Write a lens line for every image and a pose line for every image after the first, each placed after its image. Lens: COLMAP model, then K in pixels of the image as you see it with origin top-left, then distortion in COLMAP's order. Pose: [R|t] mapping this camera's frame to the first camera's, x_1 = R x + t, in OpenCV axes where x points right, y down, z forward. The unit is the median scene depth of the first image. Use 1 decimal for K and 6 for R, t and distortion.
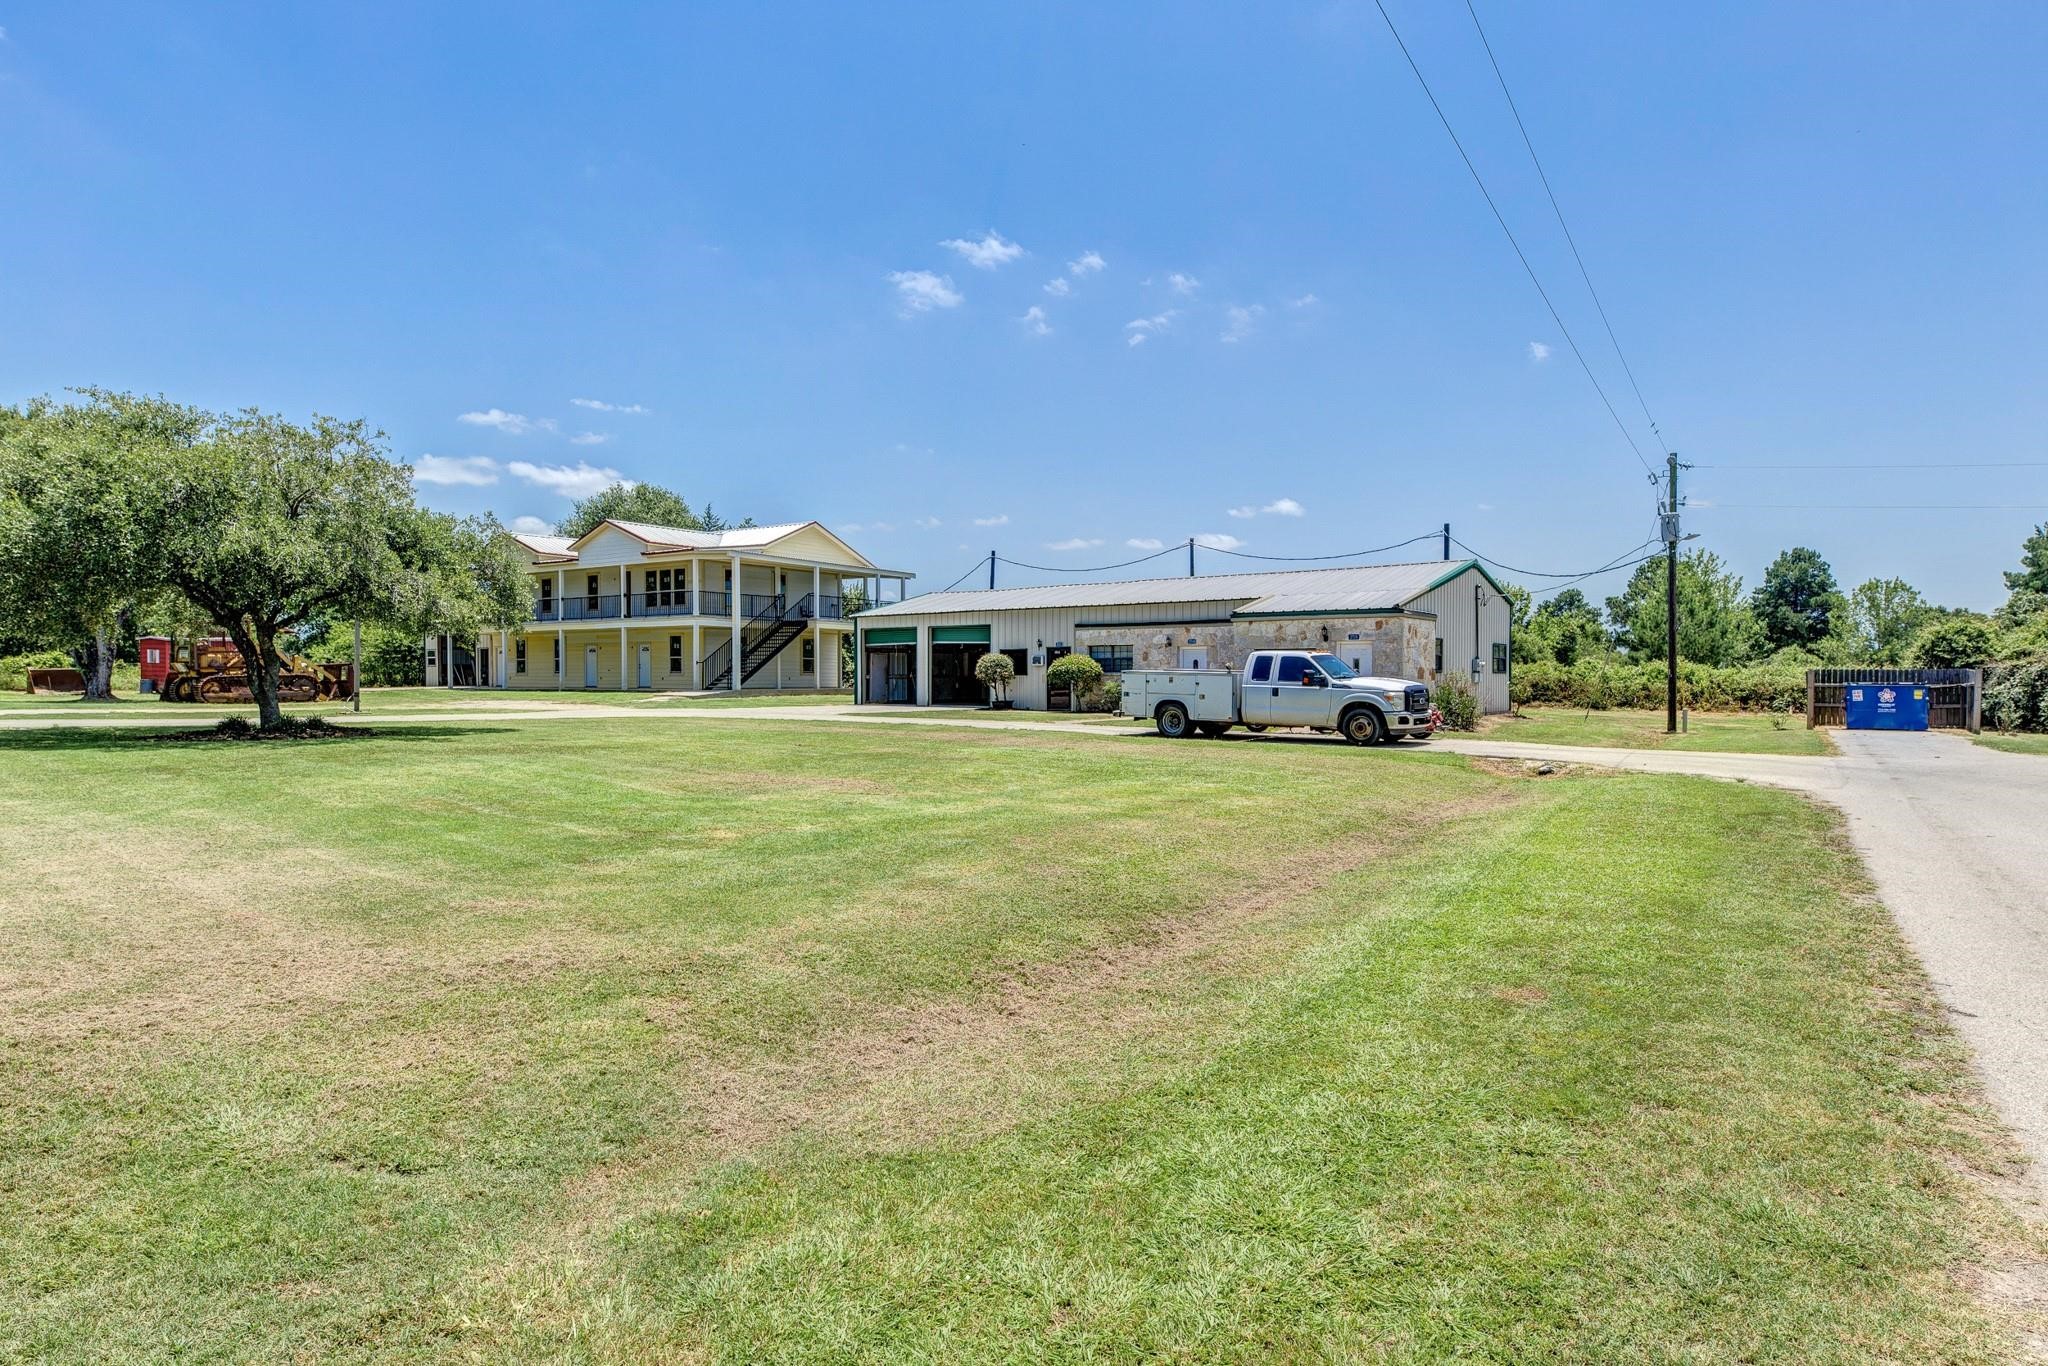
lens RADIAL K [[1206.5, 0, 1029.6], [0, 1206.5, 685.1], [0, 0, 1]] dist [0.000855, 0.000481]
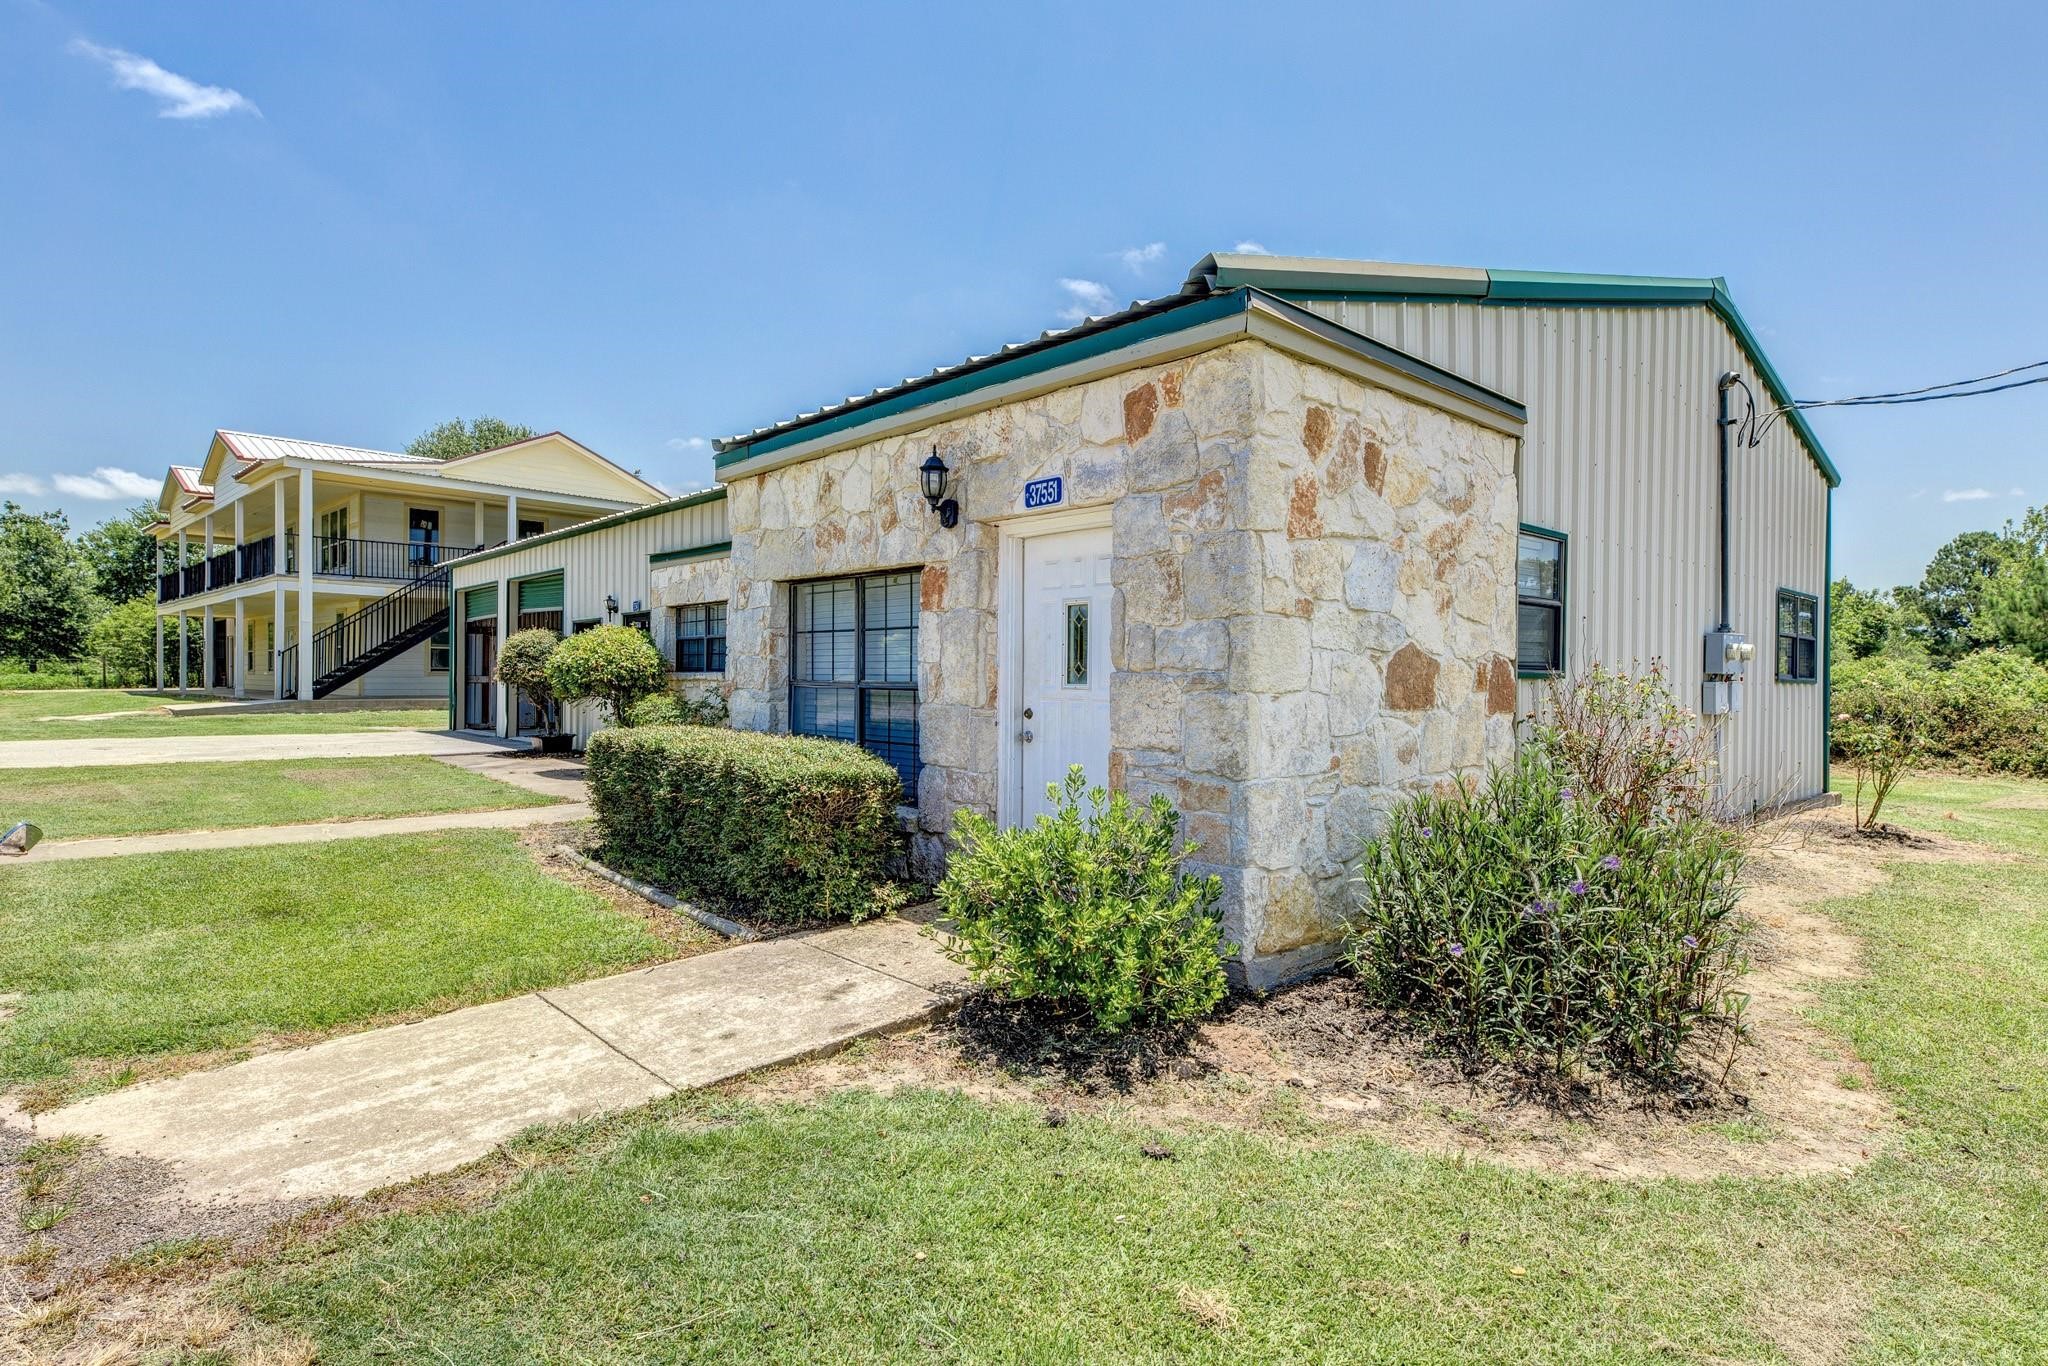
lens RADIAL K [[1122.5, 0, 1024.0], [0, 1122.5, 683.0], [0, 0, 1]] dist [-0.002273, -0.001139]
pose [[0.981184, 0.009217, -0.192852, 0.221985], [-0.010376, 0.999934, -0.005002, -0.005787], [0.192793, 0.006909, 0.981215, 0.604210]]
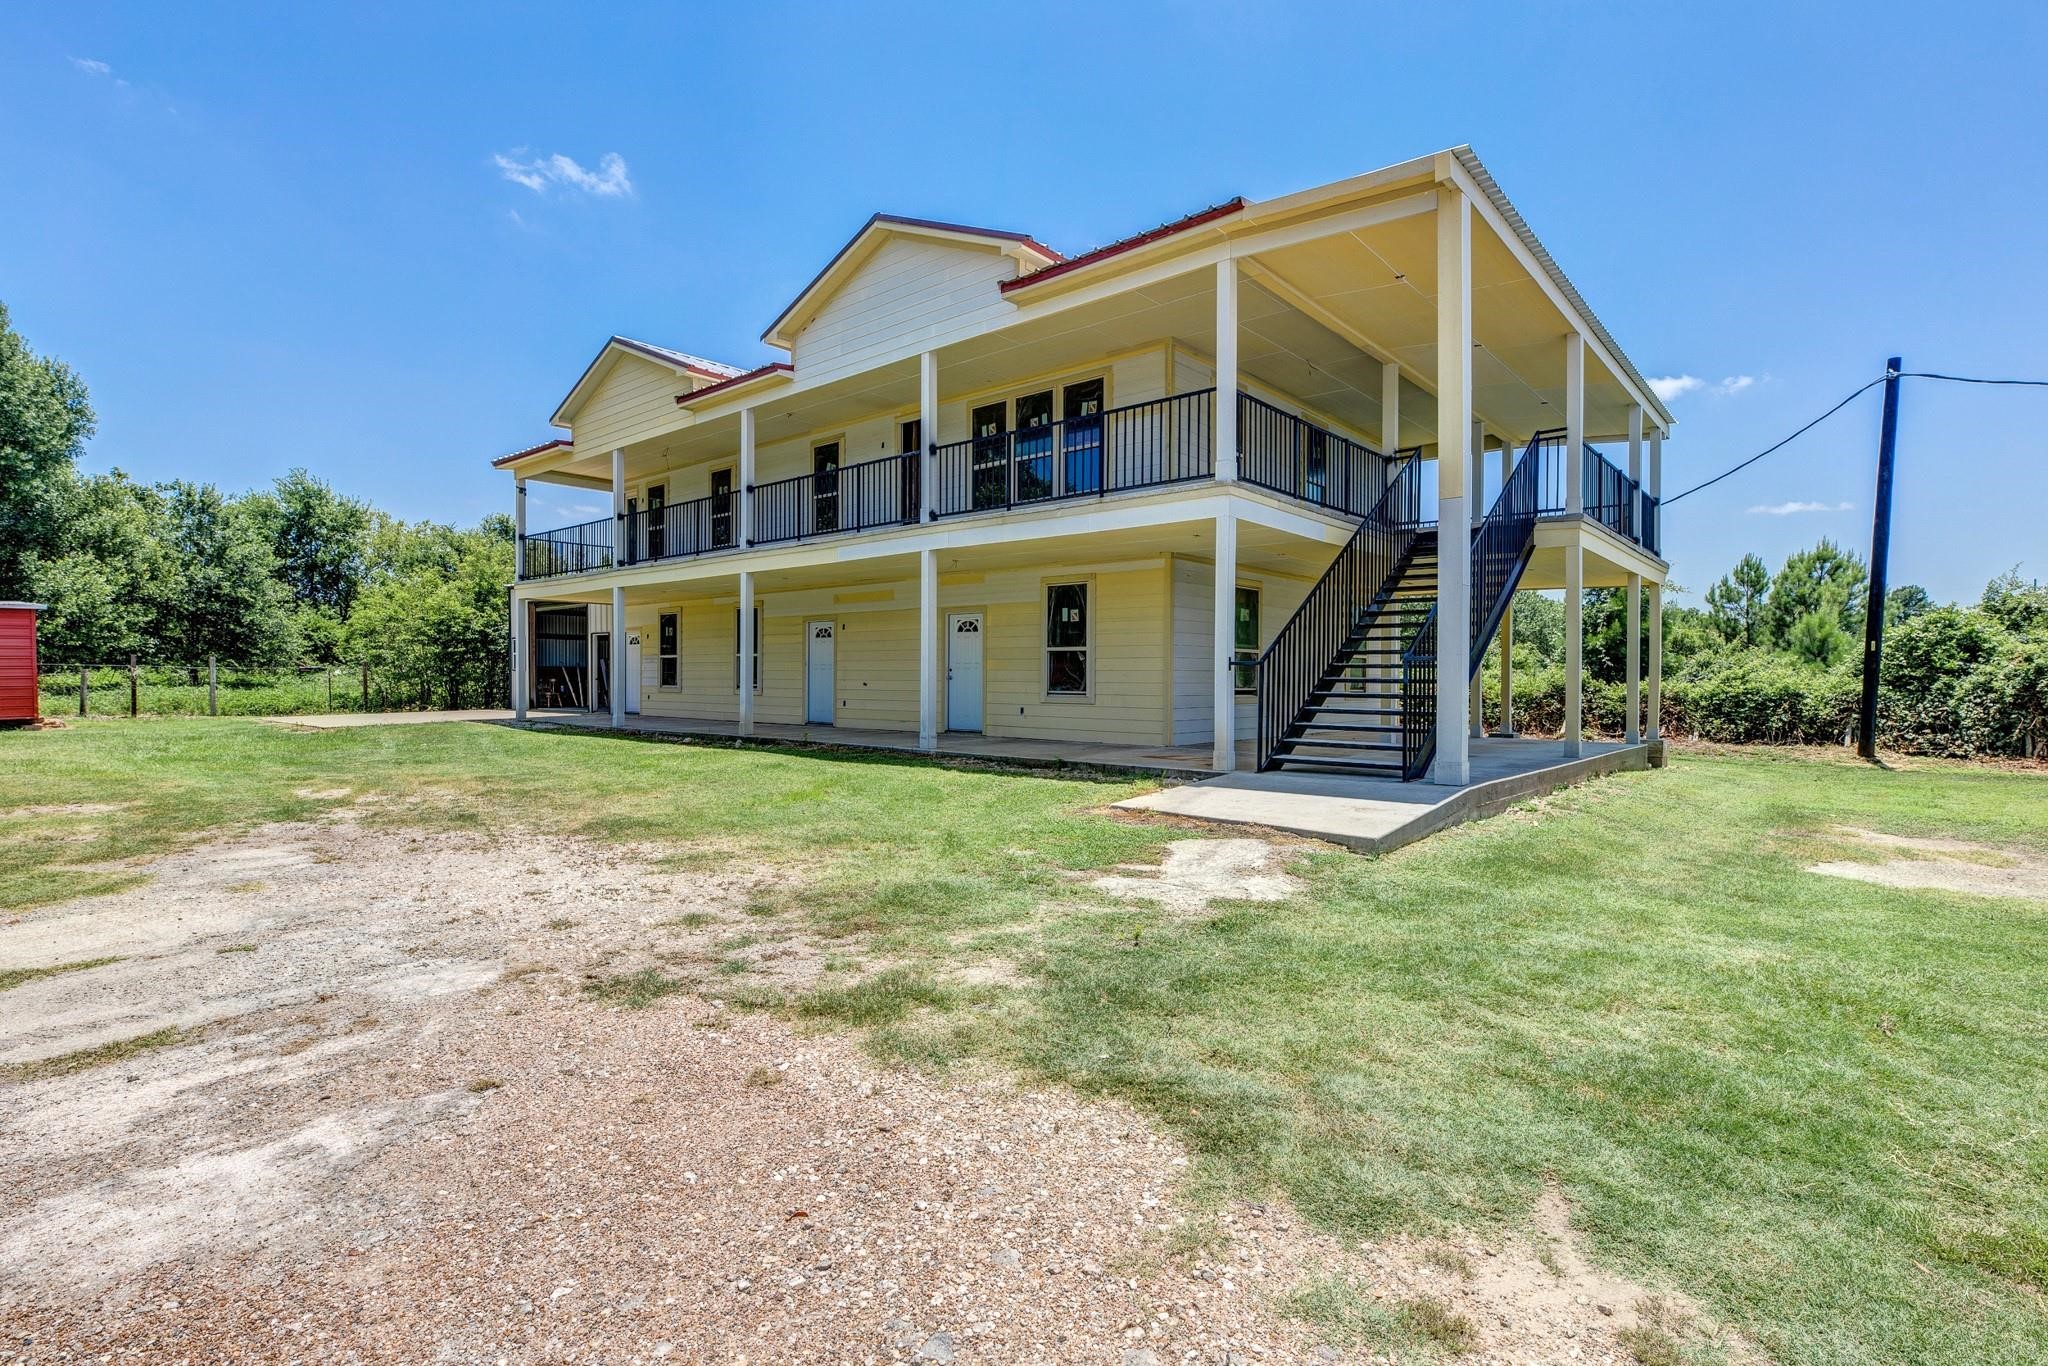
lens RADIAL K [[971.1, 0, 1034.5], [0, 971.1, 690.6], [0, 0, 1]] dist [-0.001715, -0.000823]
pose [[0.993222, 0.002012, -0.116215, -0.339490], [-0.000420, 0.999906, 0.013721, -0.018696], [0.116231, -0.013579, 0.993129, 0.911109]]
